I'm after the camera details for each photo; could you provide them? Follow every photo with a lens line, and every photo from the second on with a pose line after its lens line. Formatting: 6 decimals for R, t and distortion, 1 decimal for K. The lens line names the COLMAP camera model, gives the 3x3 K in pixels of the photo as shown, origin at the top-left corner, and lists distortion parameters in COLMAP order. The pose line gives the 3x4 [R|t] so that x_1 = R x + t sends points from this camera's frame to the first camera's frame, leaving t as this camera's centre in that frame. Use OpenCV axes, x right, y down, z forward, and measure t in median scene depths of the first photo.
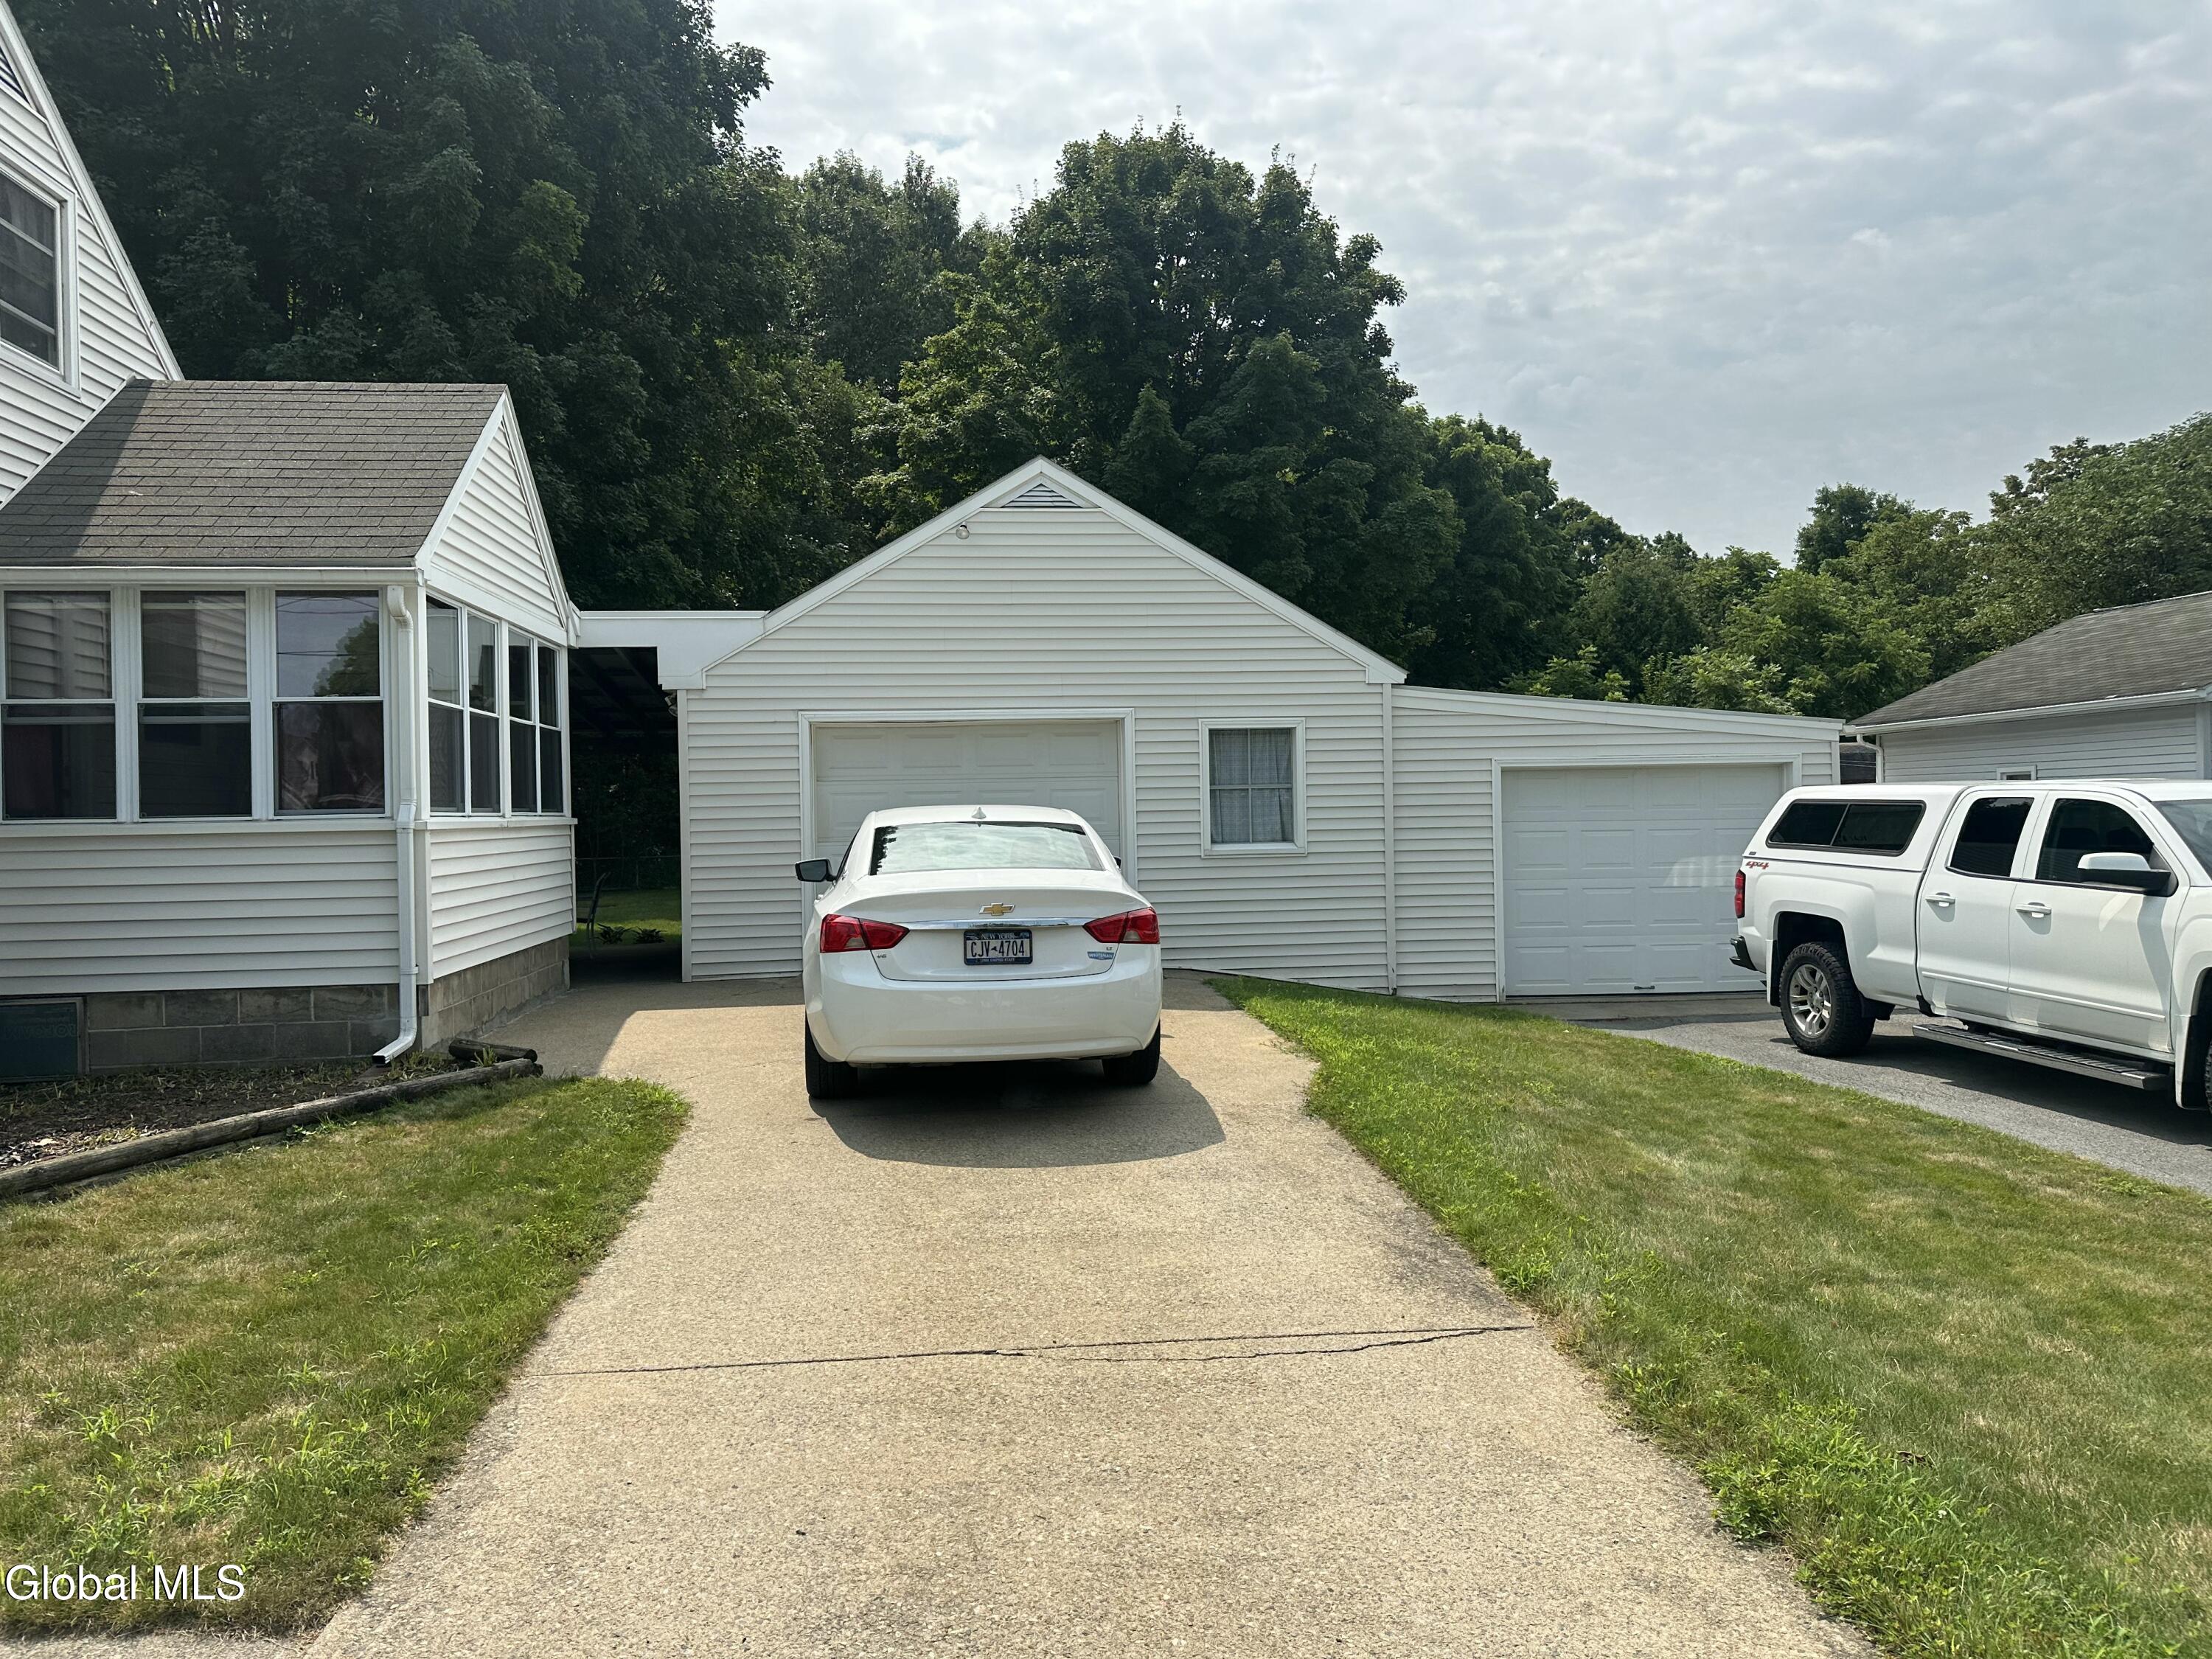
lens RADIAL K [[1562.1, 0, 1058.7], [0, 1562.1, 828.4], [0, 0, 1]] dist [0.080696, -0.075413]
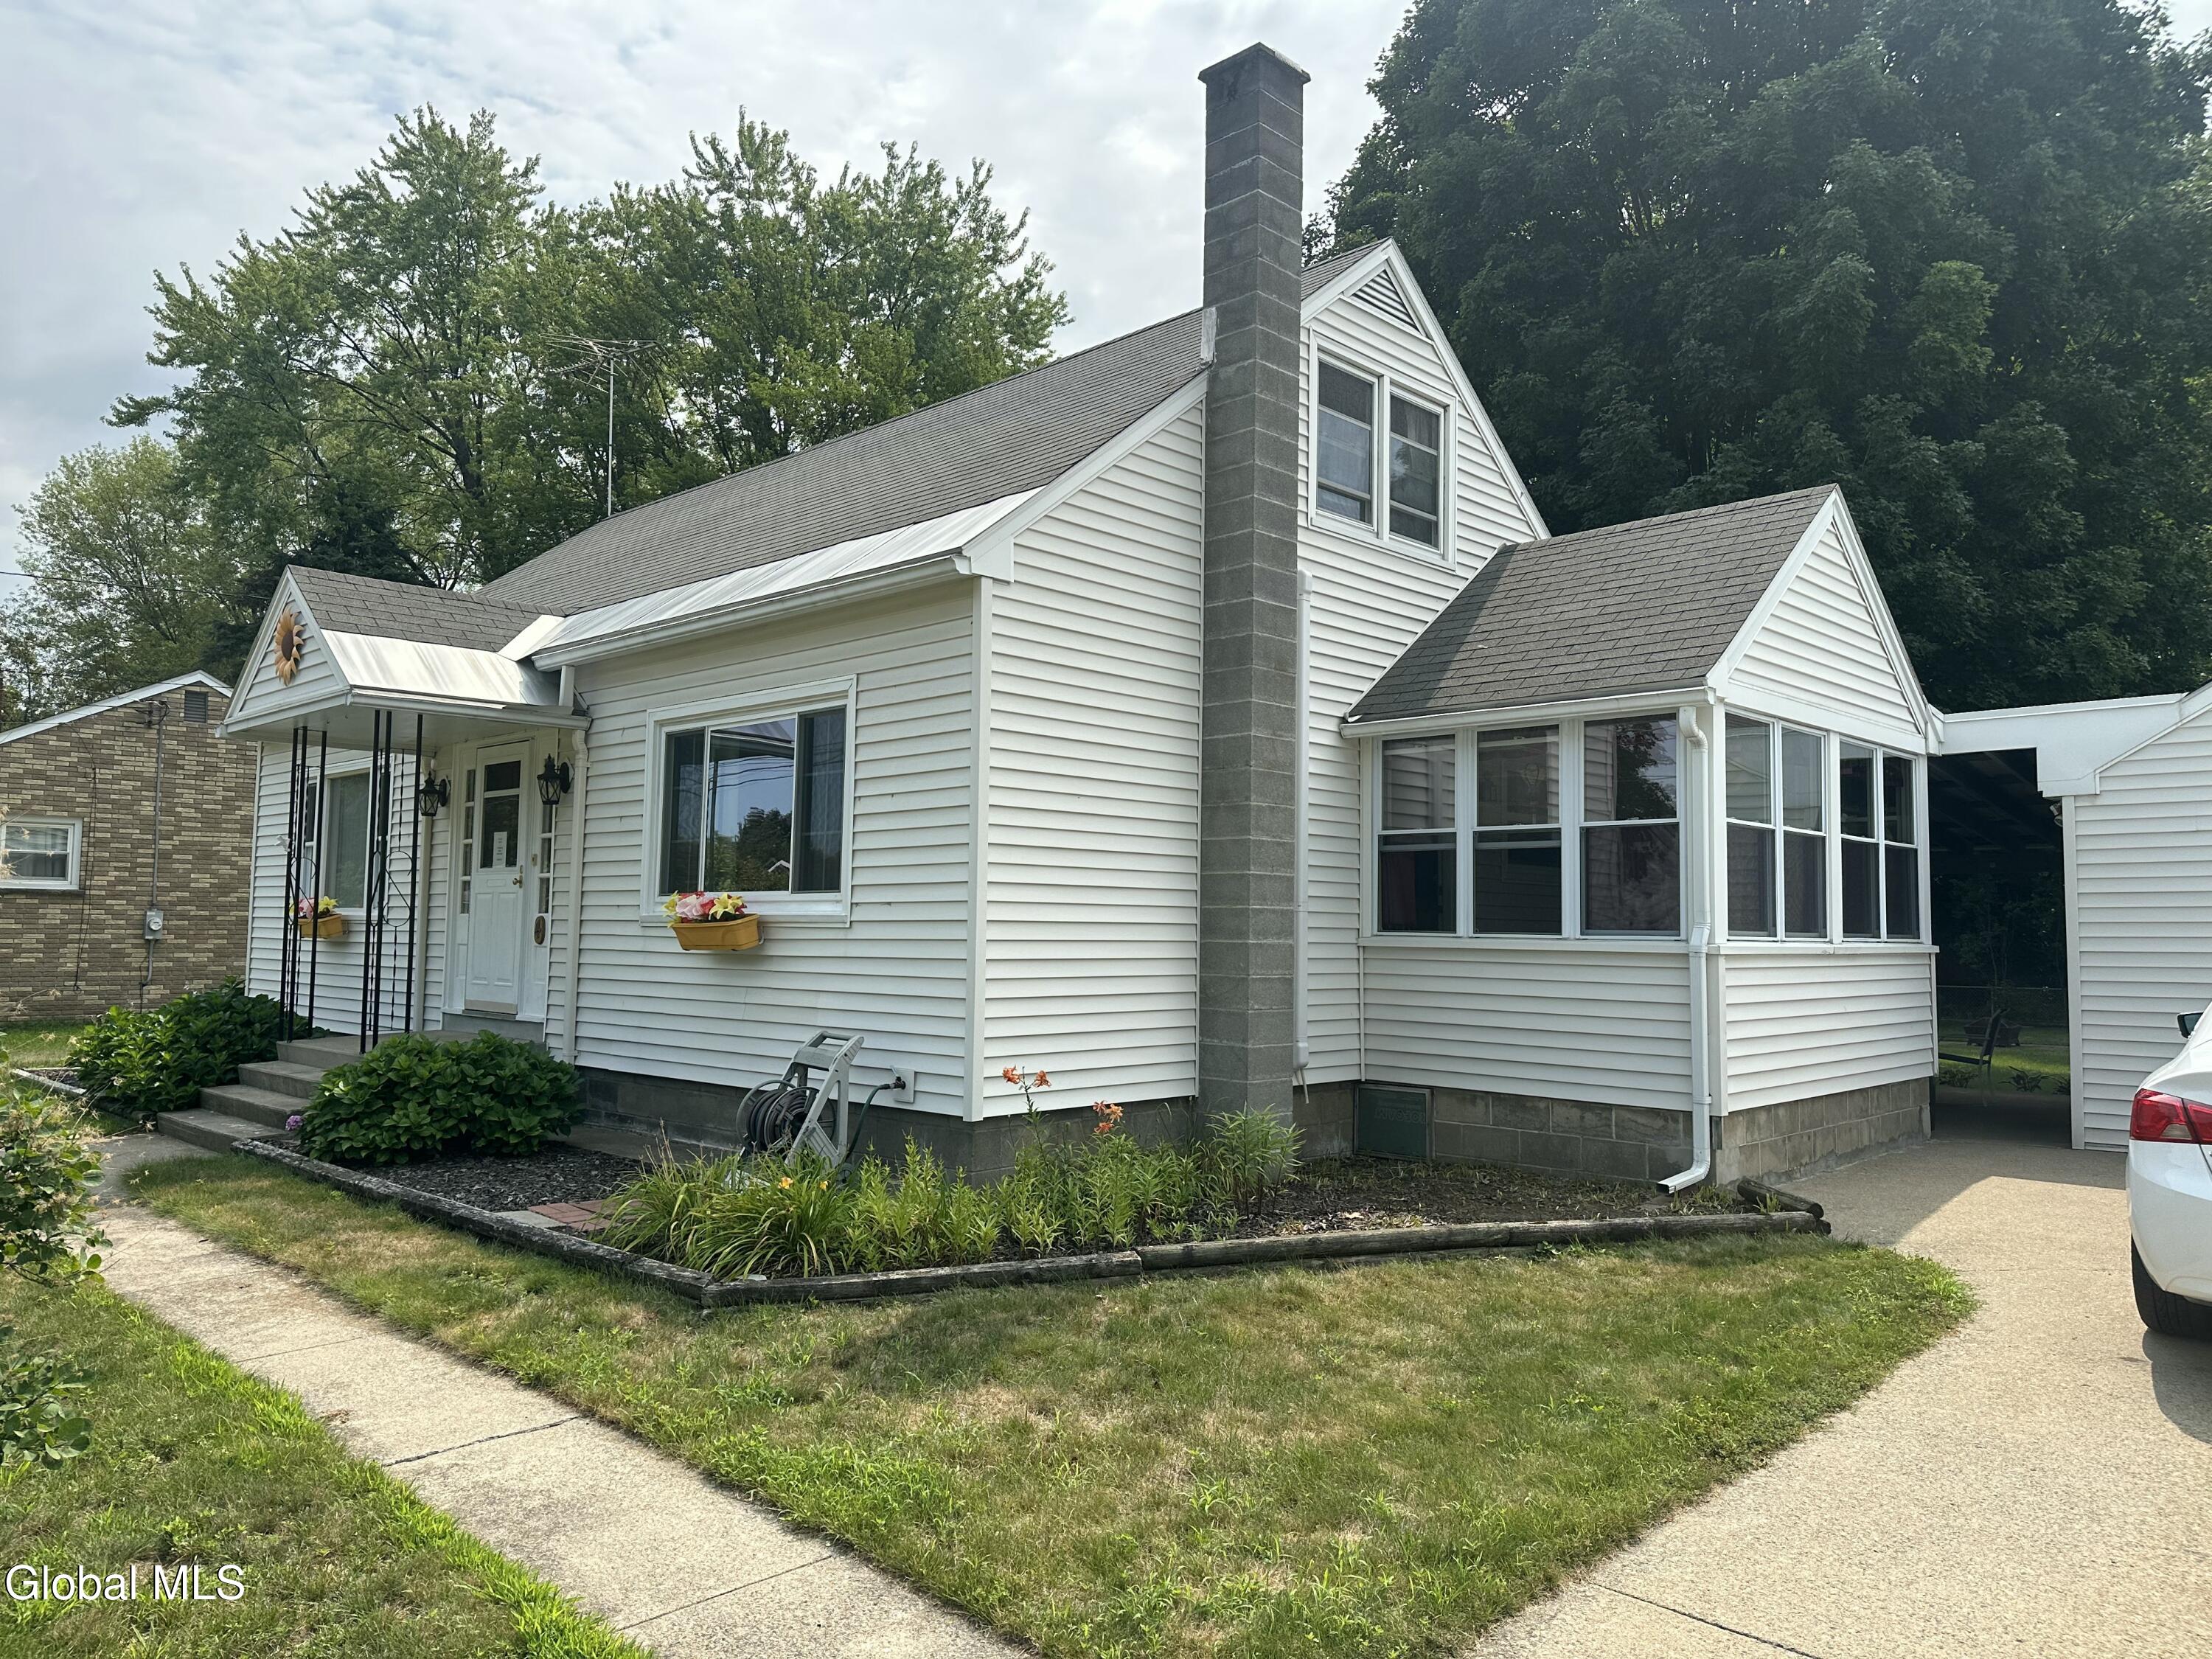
lens RADIAL K [[1537.0, 0, 1106.0], [0, 1537.0, 829.5], [0, 0, 1]] dist [0.138655, -0.205774]
pose [[0.662211, -0.024405, -0.748920, 0.068680], [-0.030981, 0.997723, -0.059907, -0.006361], [0.748677, 0.062873, 0.659947, 0.083465]]
